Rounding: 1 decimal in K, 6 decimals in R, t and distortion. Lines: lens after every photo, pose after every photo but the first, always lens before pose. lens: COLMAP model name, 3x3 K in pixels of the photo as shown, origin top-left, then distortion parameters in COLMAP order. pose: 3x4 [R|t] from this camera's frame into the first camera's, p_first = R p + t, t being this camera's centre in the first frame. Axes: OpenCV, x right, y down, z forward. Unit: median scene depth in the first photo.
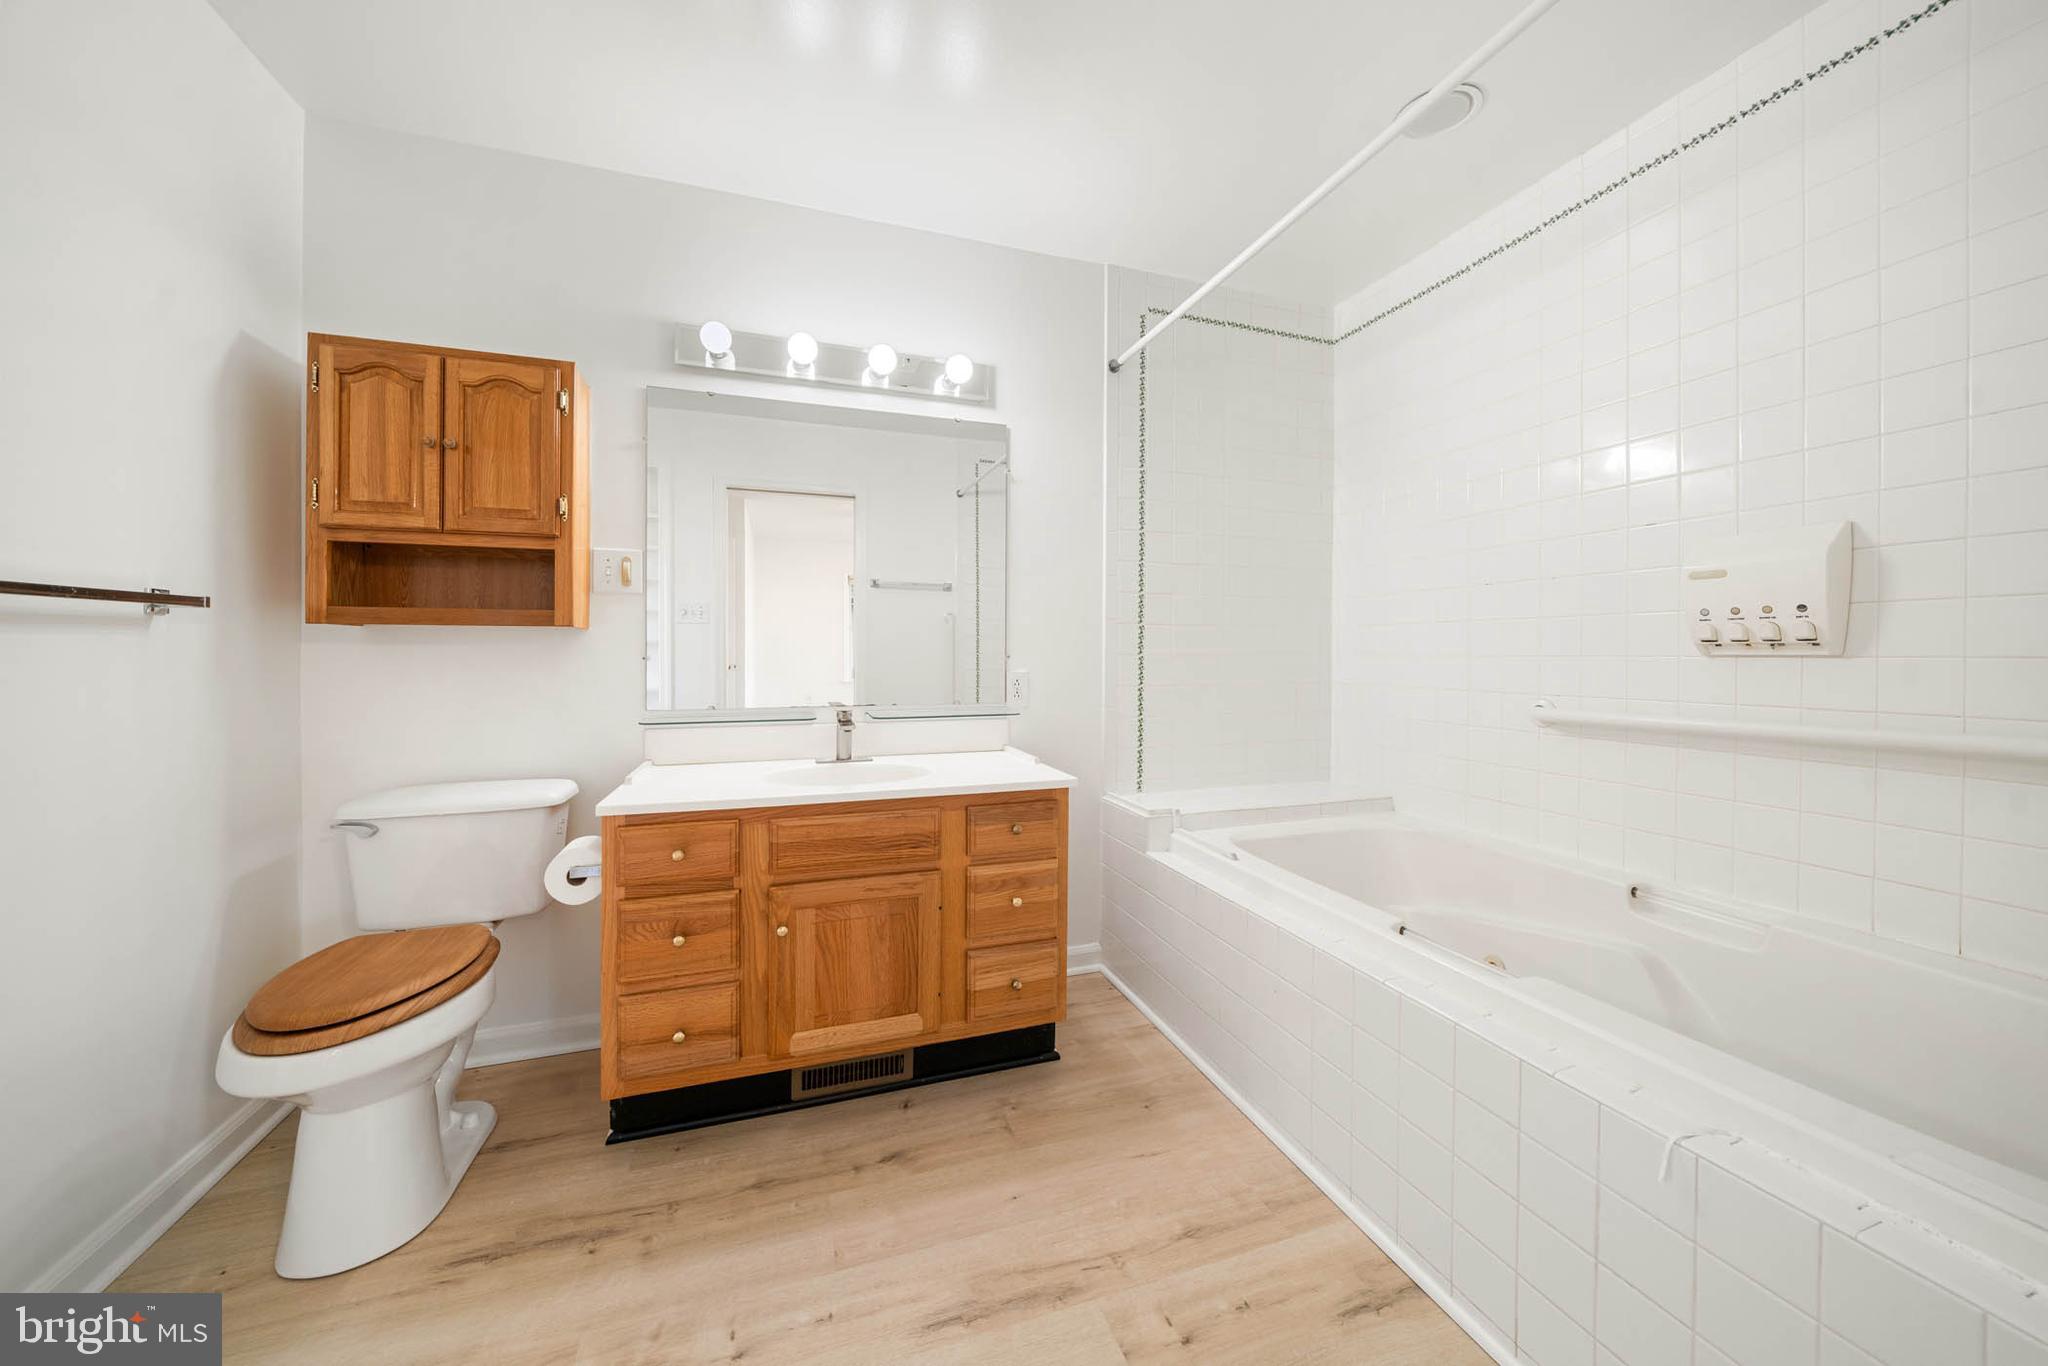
lens RADIAL K [[702.7, 0, 1016.0], [0, 702.7, 653.3], [0, 0, 1]] dist [-0.005775, 0.000107]
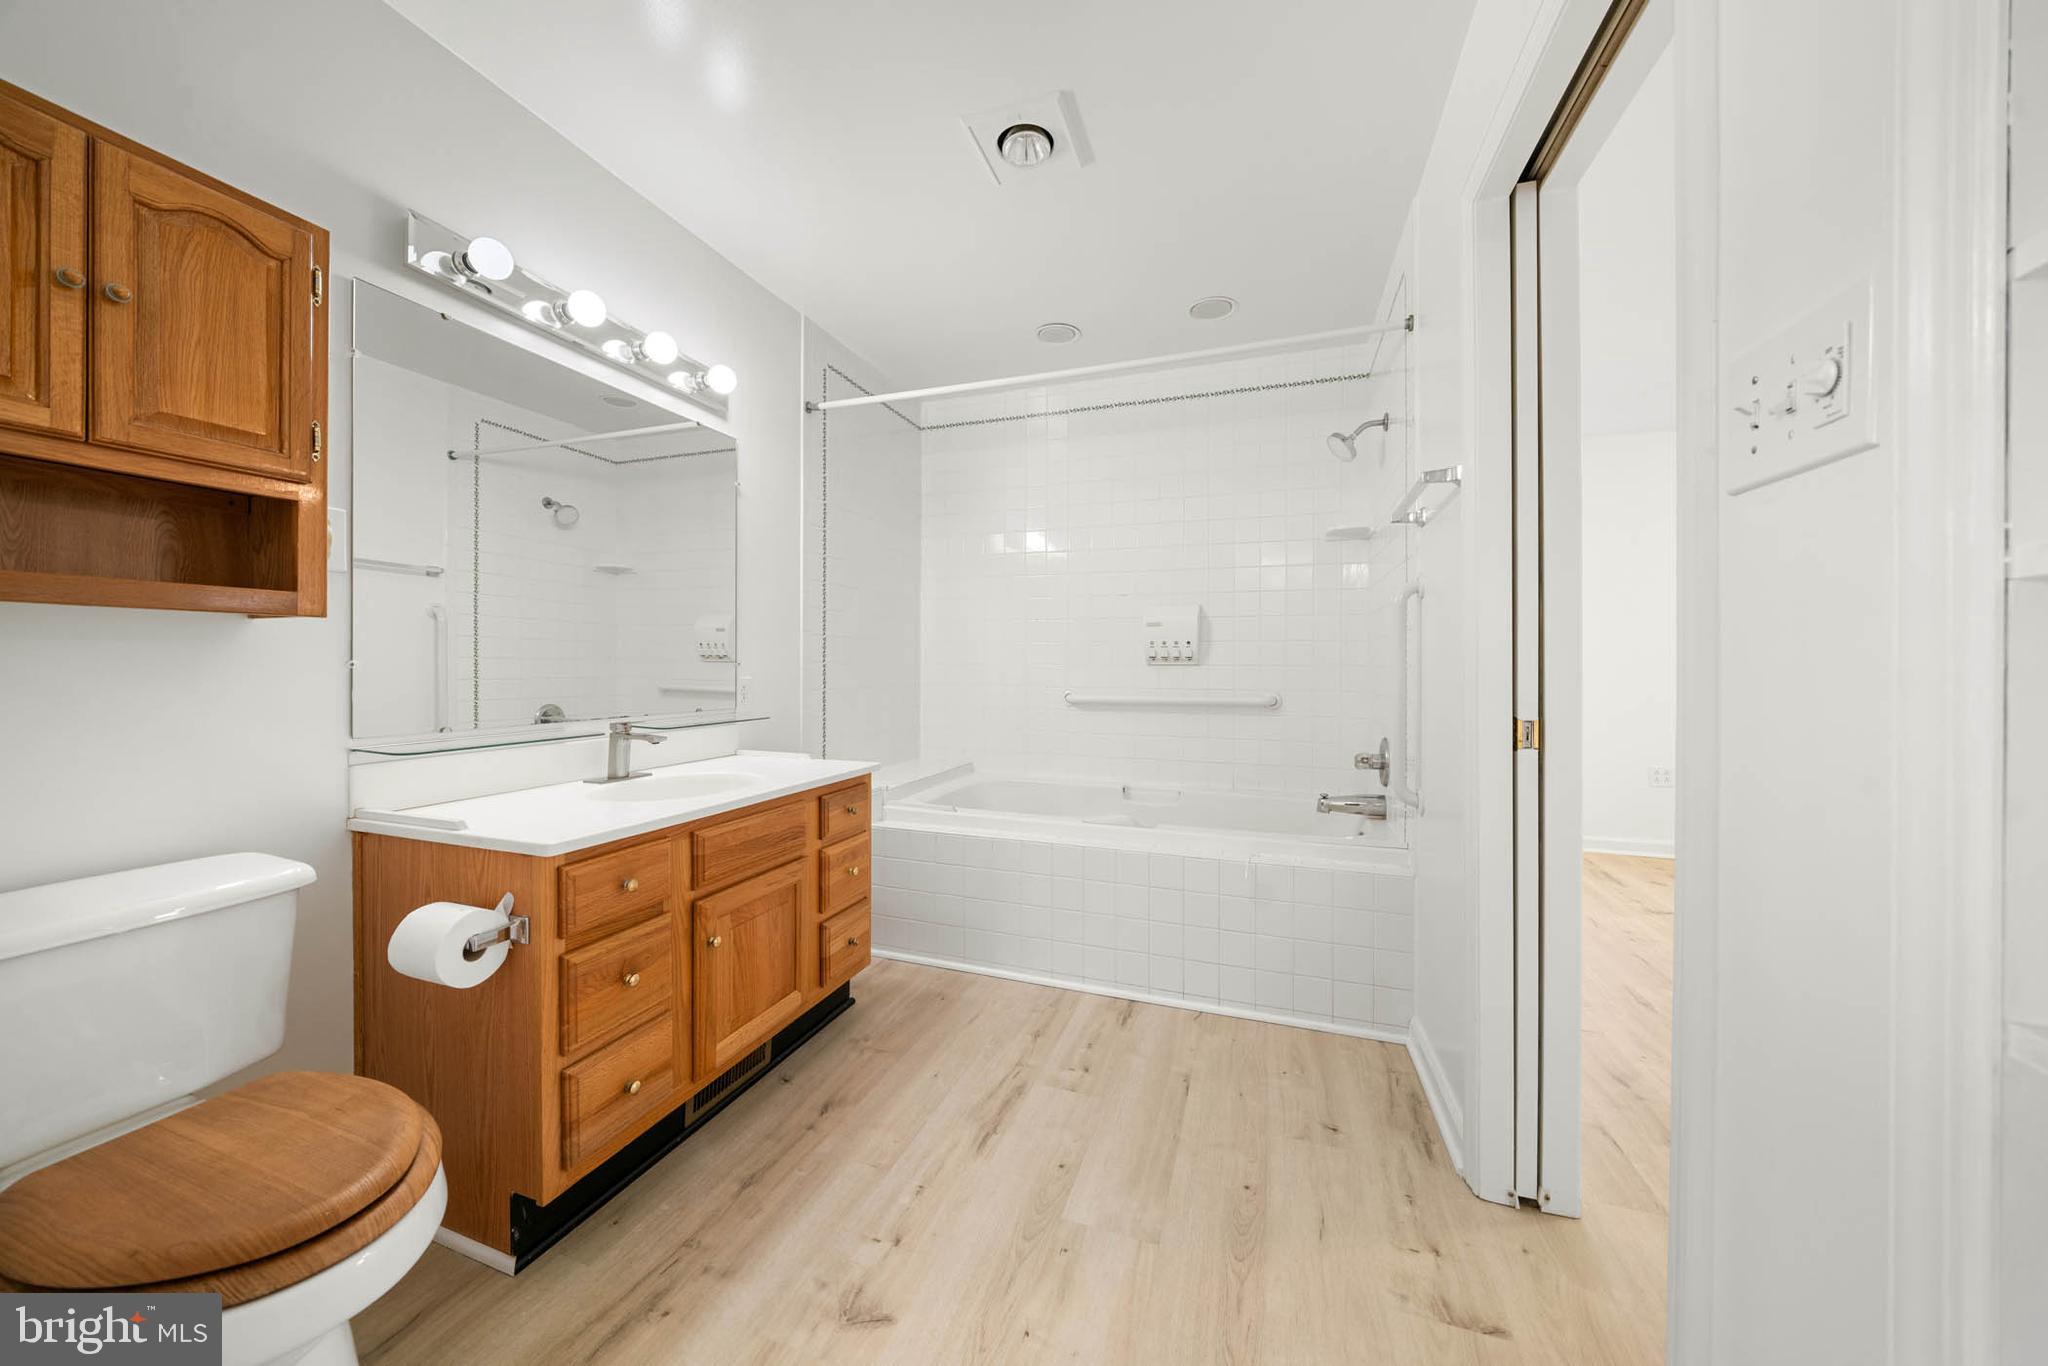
lens RADIAL K [[702.7, 0, 1016.0], [0, 702.7, 653.3], [0, 0, 1]] dist [-0.005775, 0.000107]
pose [[0.618894, 0.015472, 0.785322, -0.798487], [-0.008194, 0.999879, -0.013242, 0.000528], [-0.785432, 0.001760, 0.618946, 0.054810]]
